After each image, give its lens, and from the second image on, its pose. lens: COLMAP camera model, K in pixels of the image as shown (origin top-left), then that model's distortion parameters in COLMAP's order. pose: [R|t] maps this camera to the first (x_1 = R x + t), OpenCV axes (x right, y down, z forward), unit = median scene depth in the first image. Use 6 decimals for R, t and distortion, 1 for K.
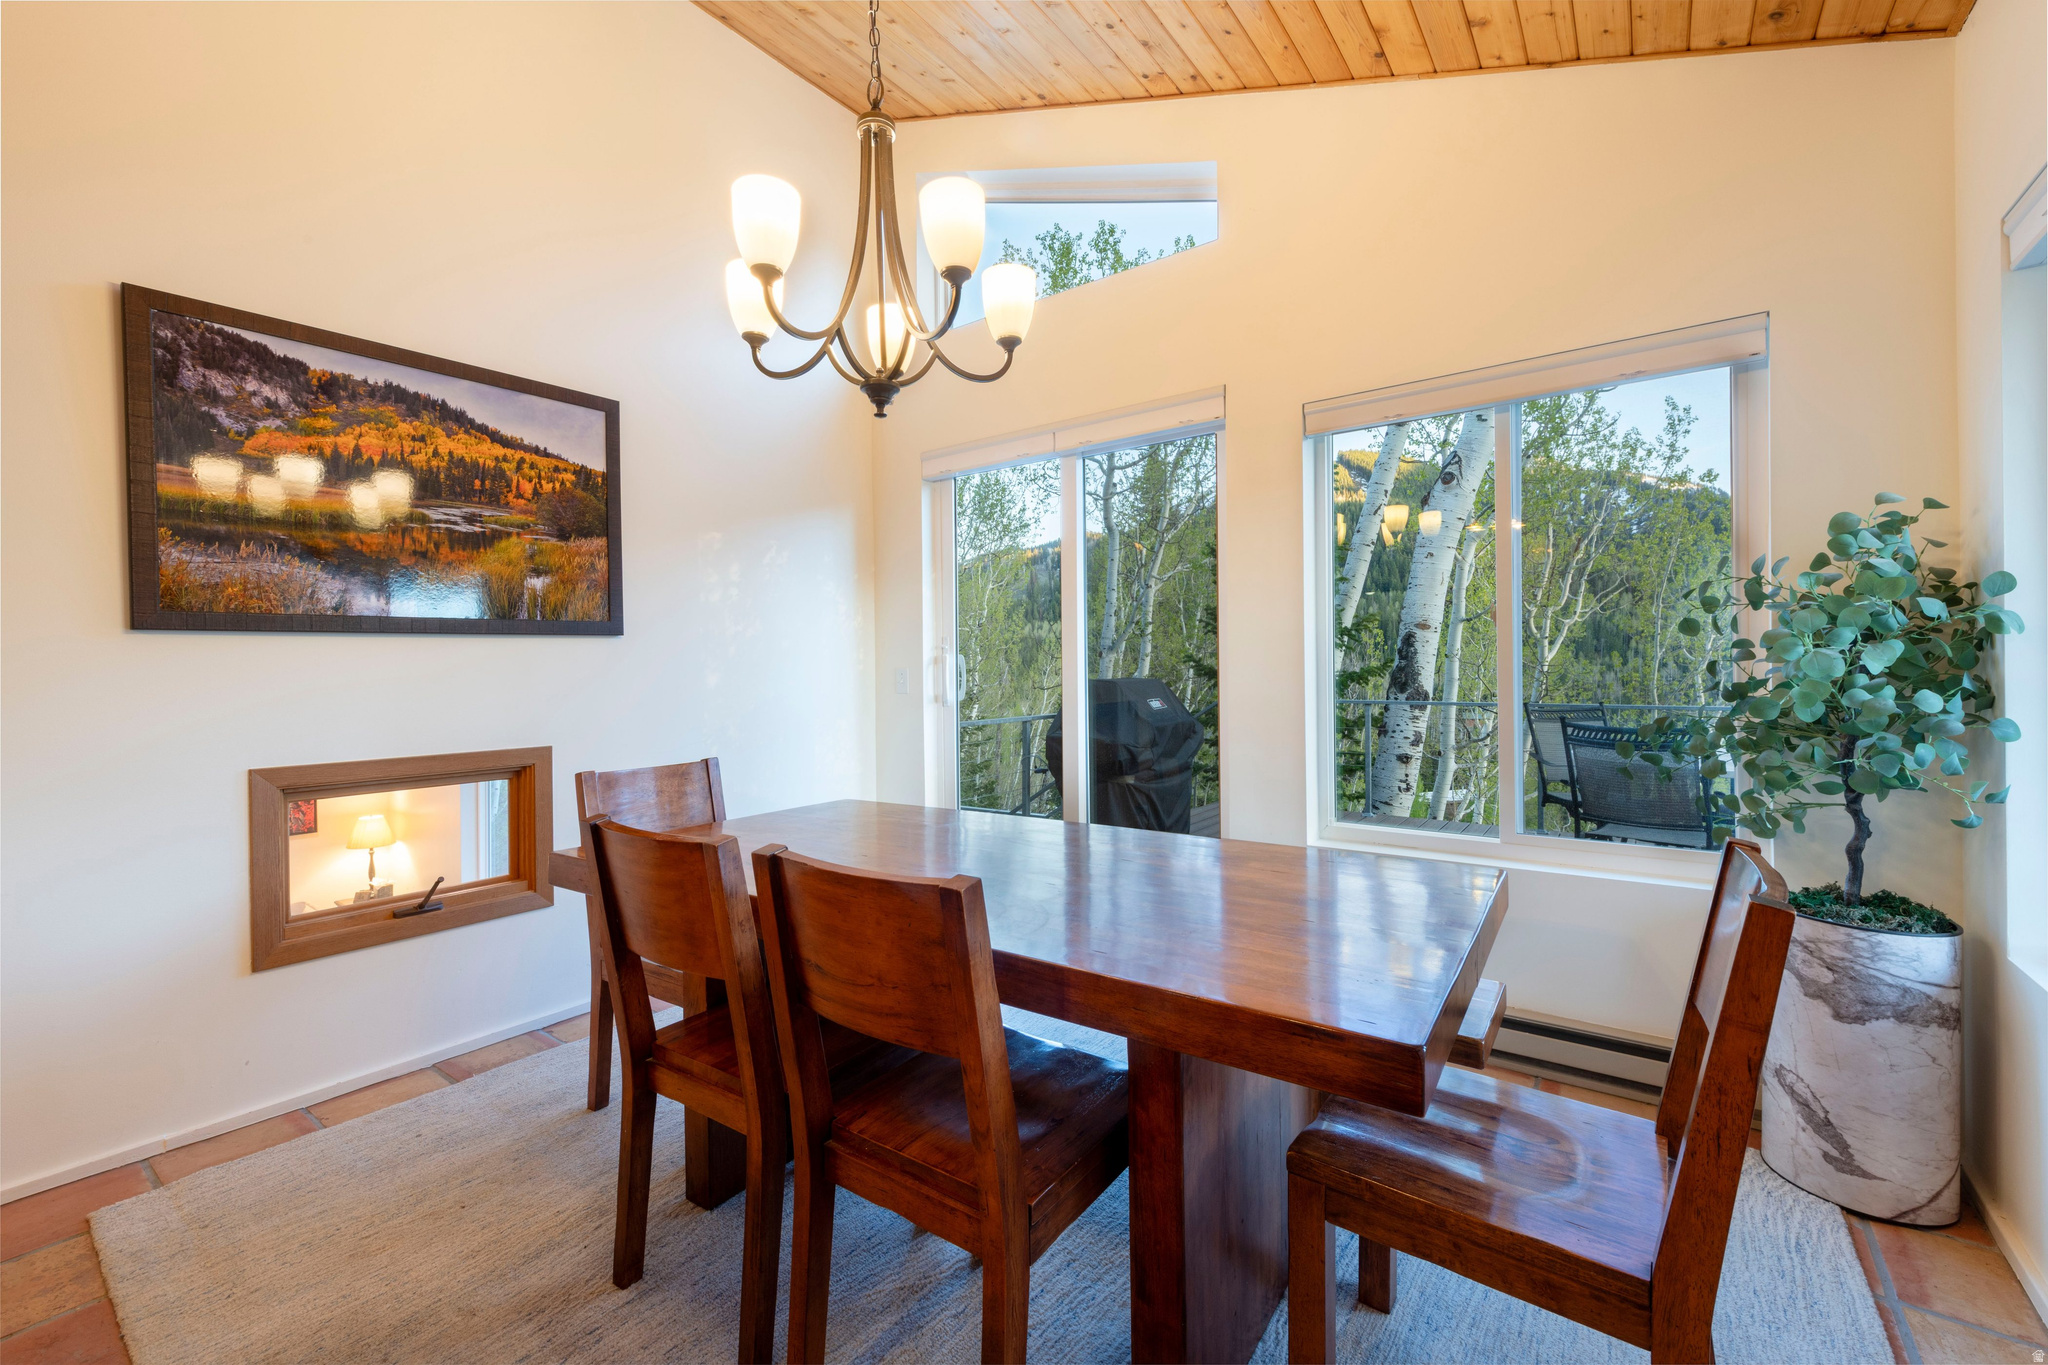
lens RADIAL K [[841.4, 0, 1022.1], [0, 841.4, 674.4], [0, 0, 1]] dist [0.002851, -0.000427]
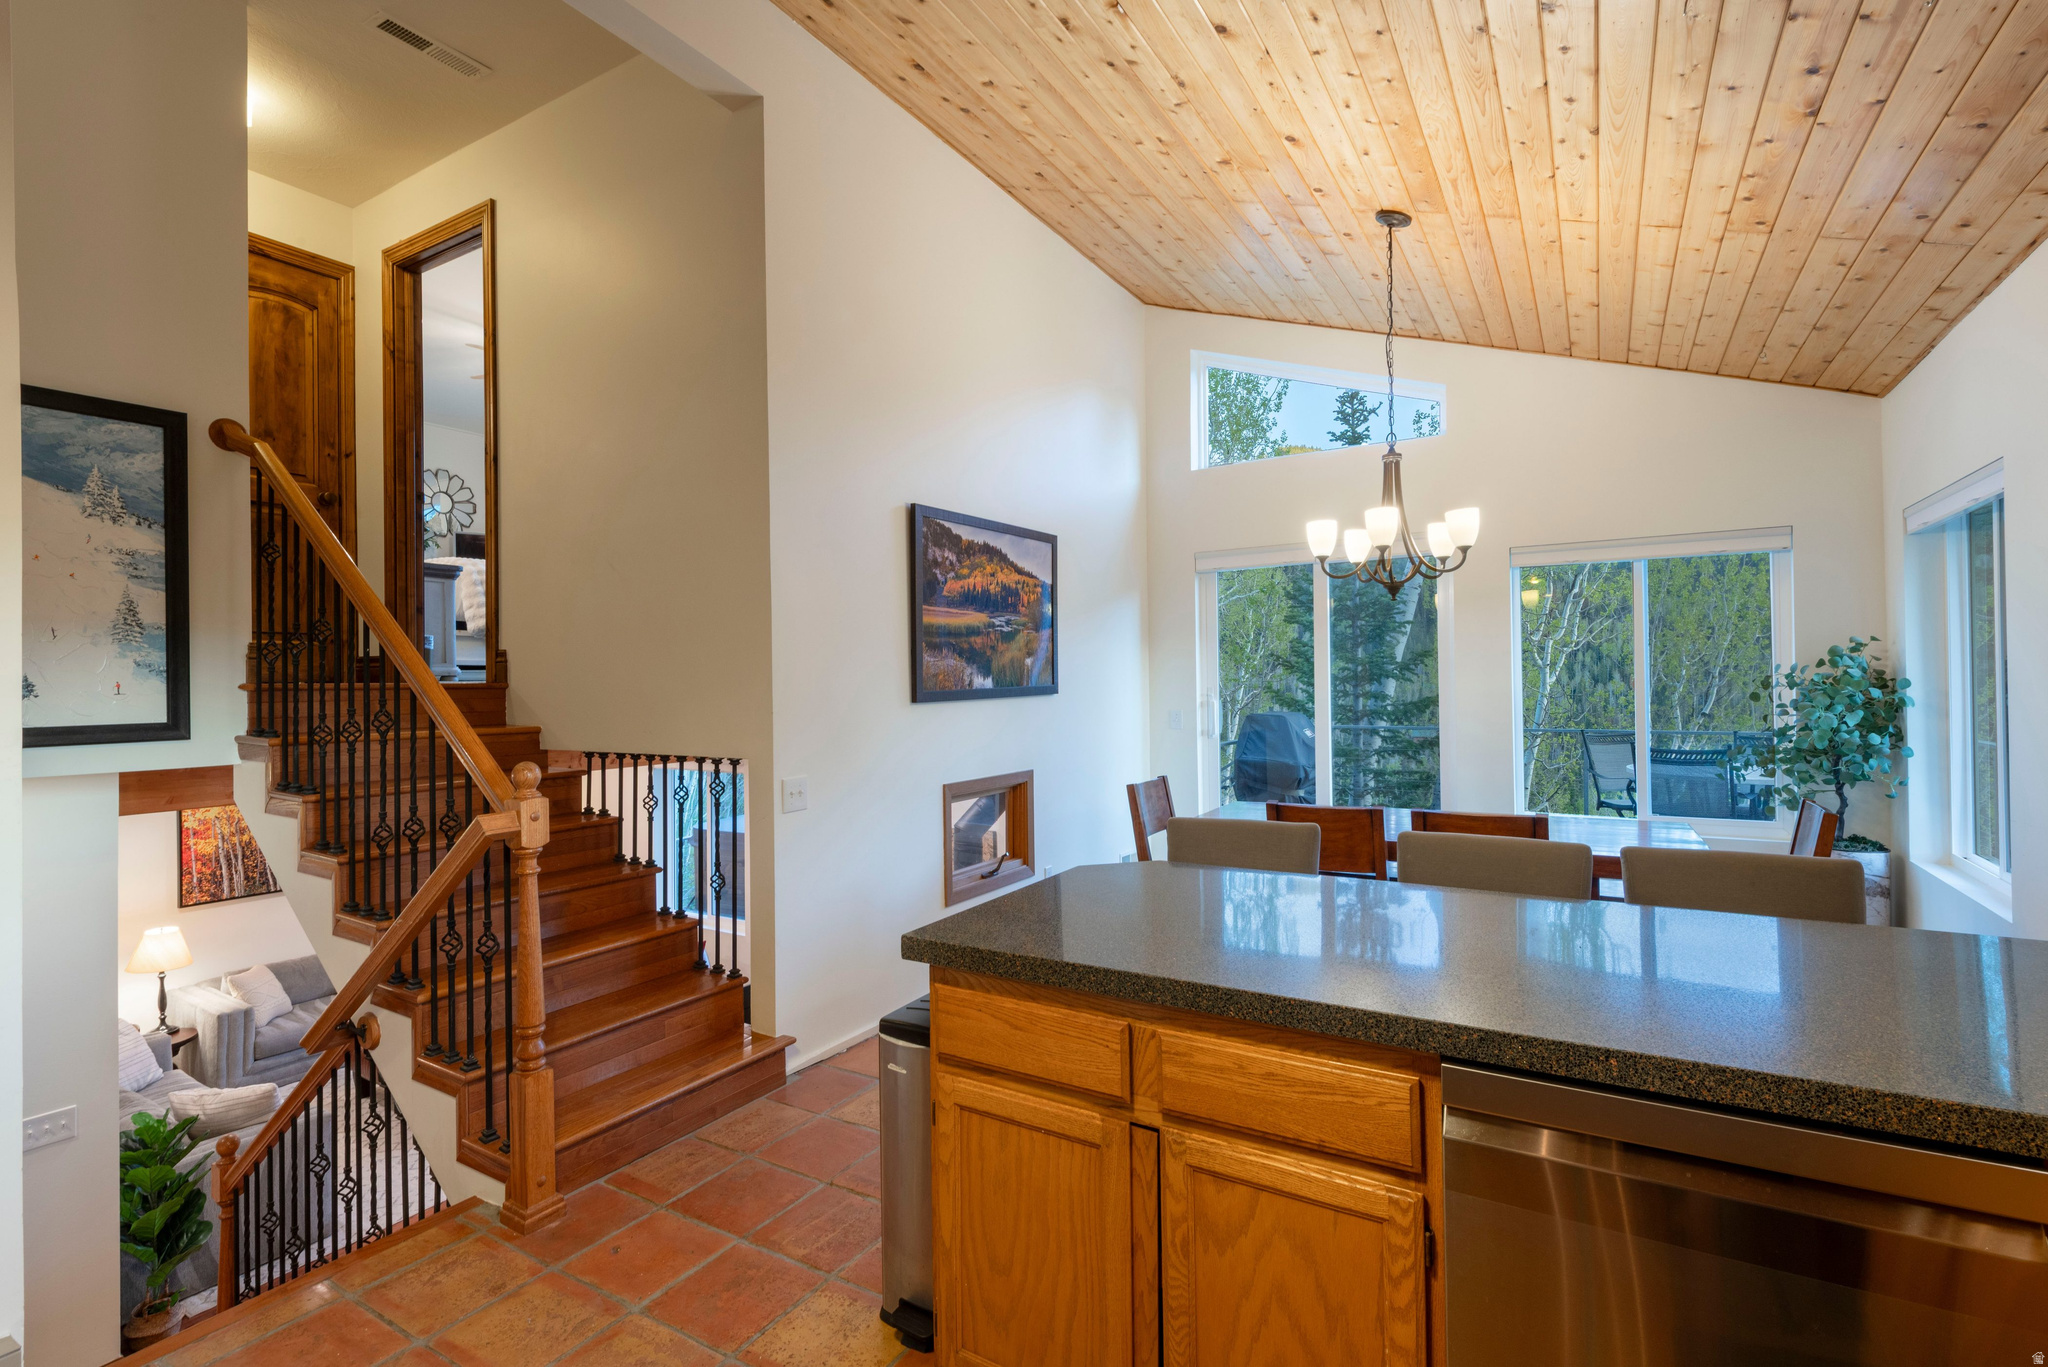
lens RADIAL K [[939.1, 0, 1021.2], [0, 939.1, 684.0], [0, 0, 1]] dist [0.004364, -0.002066]
pose [[0.996009, -0.003205, 0.089191, -1.008693], [0.003866, 0.999966, -0.007237, -0.076988], [-0.089165, 0.007553, 0.995988, -0.924517]]
